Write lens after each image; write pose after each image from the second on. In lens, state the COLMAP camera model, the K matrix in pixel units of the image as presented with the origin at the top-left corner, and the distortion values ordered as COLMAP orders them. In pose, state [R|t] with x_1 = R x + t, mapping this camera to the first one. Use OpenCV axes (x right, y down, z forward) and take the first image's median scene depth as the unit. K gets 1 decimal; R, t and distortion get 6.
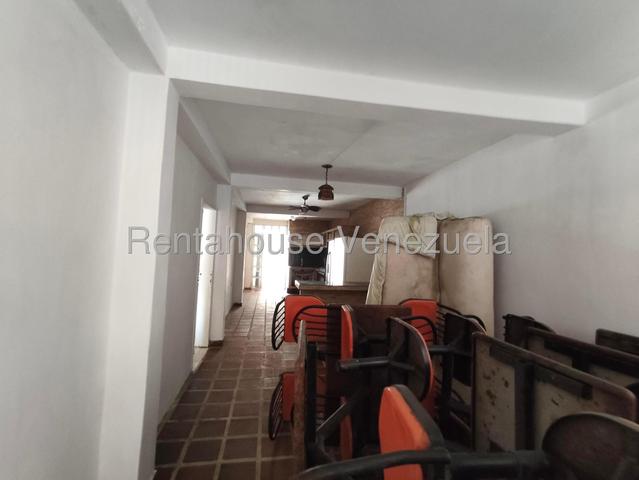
lens RADIAL K [[313.5, 0, 319.5], [0, 313.5, 240.0], [0, 0, 1]] dist [-0.001278, -0.000260]
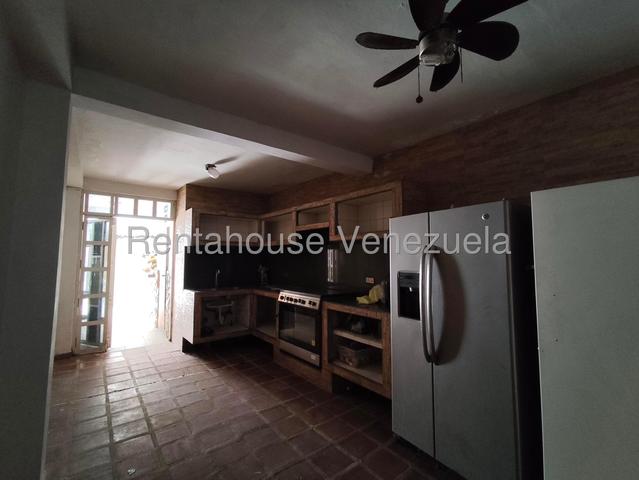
lens RADIAL K [[313.5, 0, 319.5], [0, 313.5, 240.0], [0, 0, 1]] dist [-0.001278, -0.000260]
pose [[0.890965, -0.004405, 0.454050, -0.126379], [0.008970, 0.999929, -0.007900, 0.016945], [-0.453983, 0.011112, 0.890941, 0.516298]]
